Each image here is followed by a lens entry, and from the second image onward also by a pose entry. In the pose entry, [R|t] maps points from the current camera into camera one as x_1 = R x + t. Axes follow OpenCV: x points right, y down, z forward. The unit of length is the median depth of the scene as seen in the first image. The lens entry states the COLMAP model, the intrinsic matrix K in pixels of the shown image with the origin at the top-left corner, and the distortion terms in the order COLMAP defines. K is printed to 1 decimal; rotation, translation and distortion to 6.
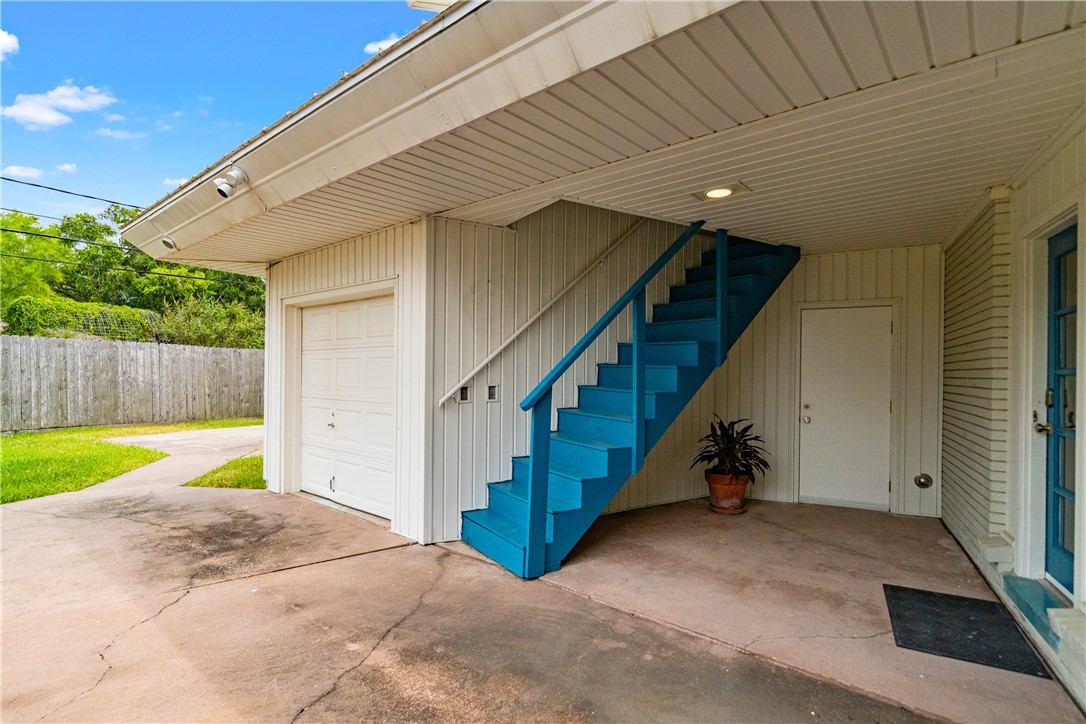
lens RADIAL K [[533.6, 0, 543.0], [0, 533.6, 362.0], [0, 0, 1]] dist [-0.000555, -0.000344]
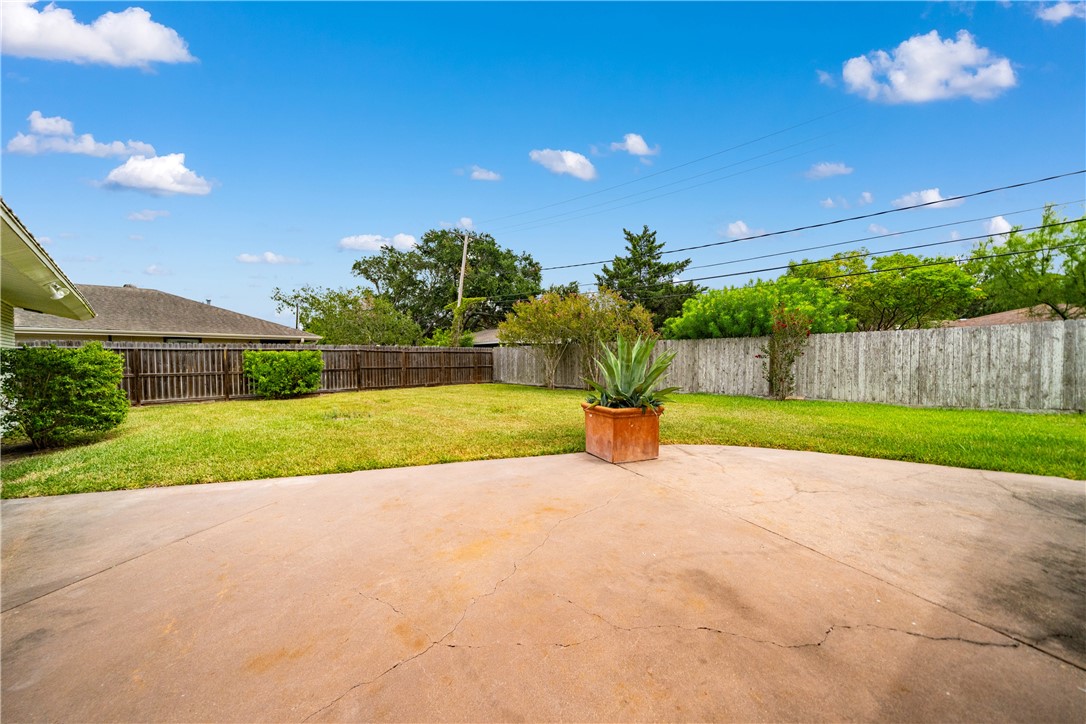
lens RADIAL K [[384.8, 0, 537.0], [0, 384.8, 367.9], [0, 0, 1]] dist [-0.000439, -0.000138]
pose [[-0.248133, 0.025570, -0.968388, -0.005700], [0.019429, 0.999582, 0.021415, 0.017155], [0.968531, -0.013501, -0.248526, 0.284877]]
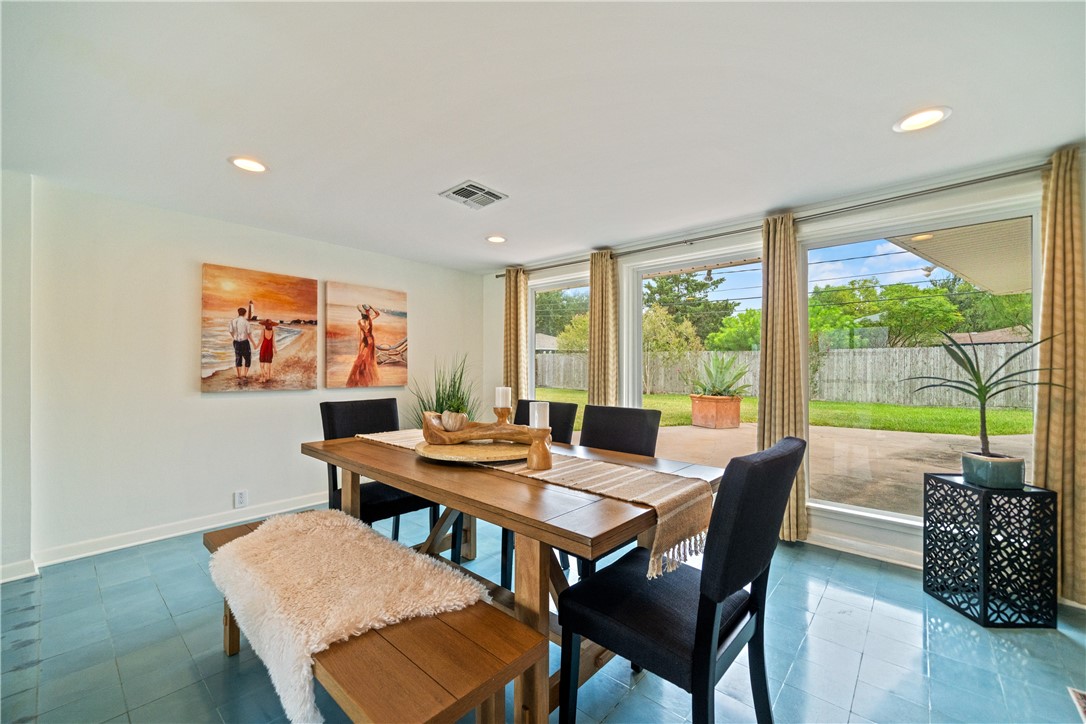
lens RADIAL K [[432.6, 0, 541.9], [0, 432.6, 366.4], [0, 0, 1]] dist [-0.000771, -0.000064]
pose [[-0.222839, 0.002807, -0.974851, 0.790016], [0.006789, 0.999976, 0.001327, 0.010012], [0.974832, -0.006322, -0.222853, -0.009832]]
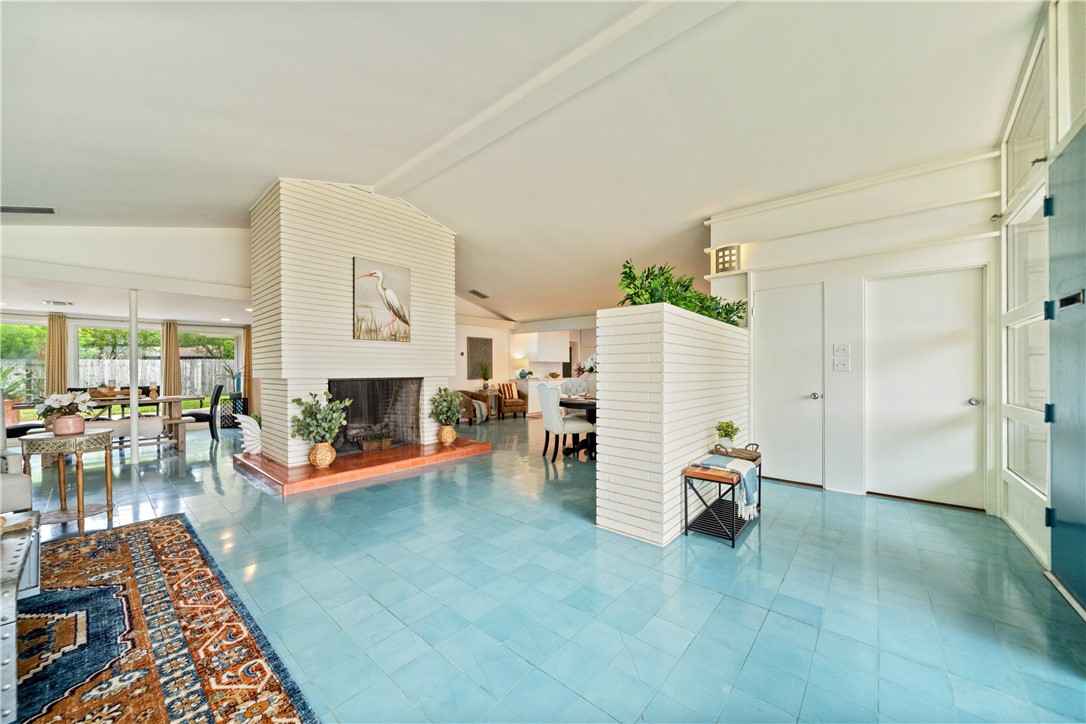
lens RADIAL K [[388.3, 0, 541.5], [0, 388.3, 368.0], [0, 0, 1]] dist [-0.000373, -0.000082]
pose [[0.976375, -0.007576, -0.215952, 1.700571], [0.008761, 0.999951, 0.004532, 0.002827], [0.215907, -0.006317, 0.976393, -0.818642]]
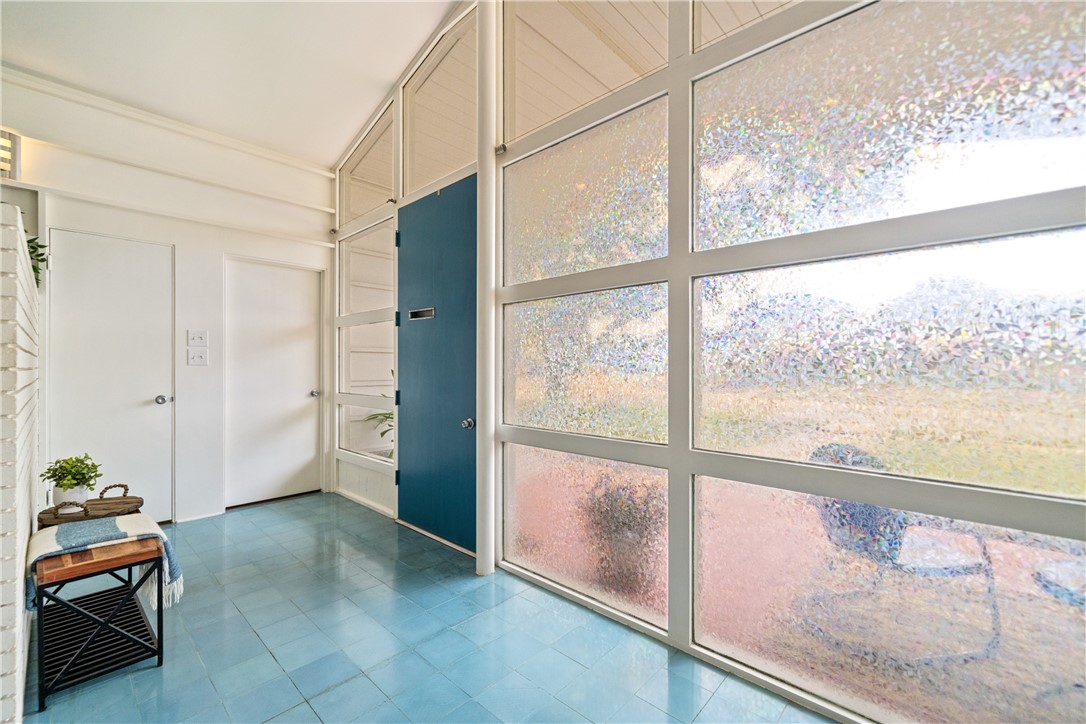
lens RADIAL K [[450.9, 0, 543.0], [0, 450.9, 362.0], [0, 0, 1]] dist [-0.001975, -0.000206]
pose [[0.249284, 0.001409, 0.968430, 1.604801], [-0.012613, 0.999919, 0.001792, 0.004237], [-0.968348, -0.012662, 0.249281, -0.682554]]
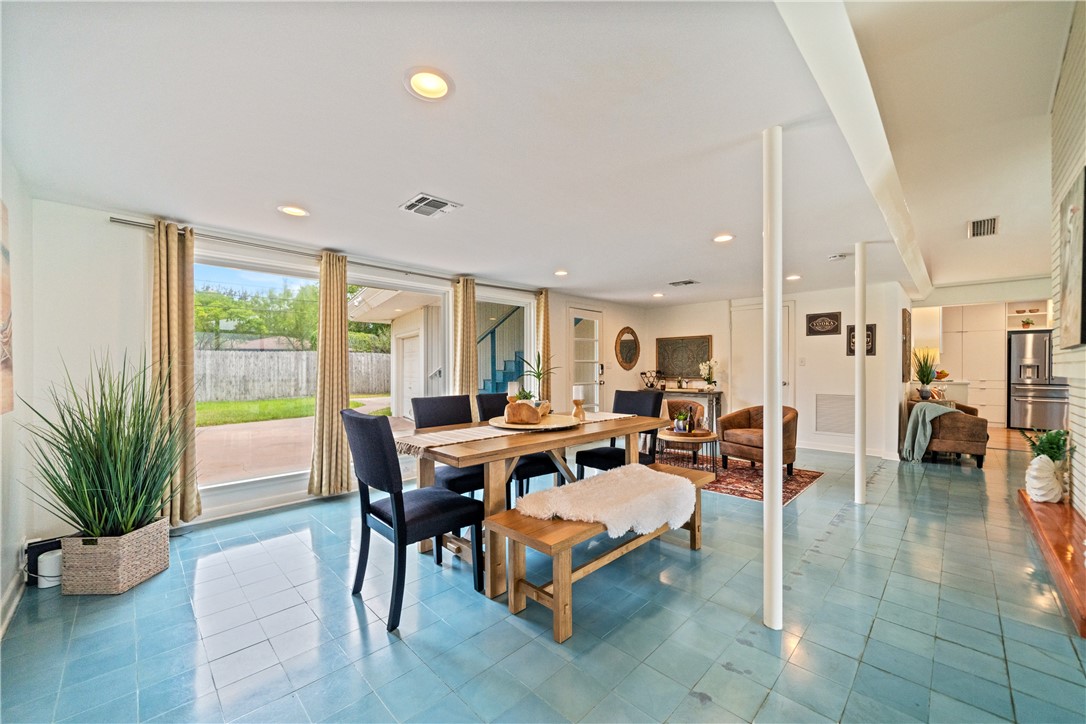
lens RADIAL K [[415.2, 0, 541.2], [0, 415.2, 366.0], [0, 0, 1]] dist [-0.000277, 0.000034]
pose [[0.958189, -0.001088, -0.286136, 0.624384], [0.003459, 0.999964, 0.007782, 0.004834], [0.286117, -0.008446, 0.958158, -0.551814]]
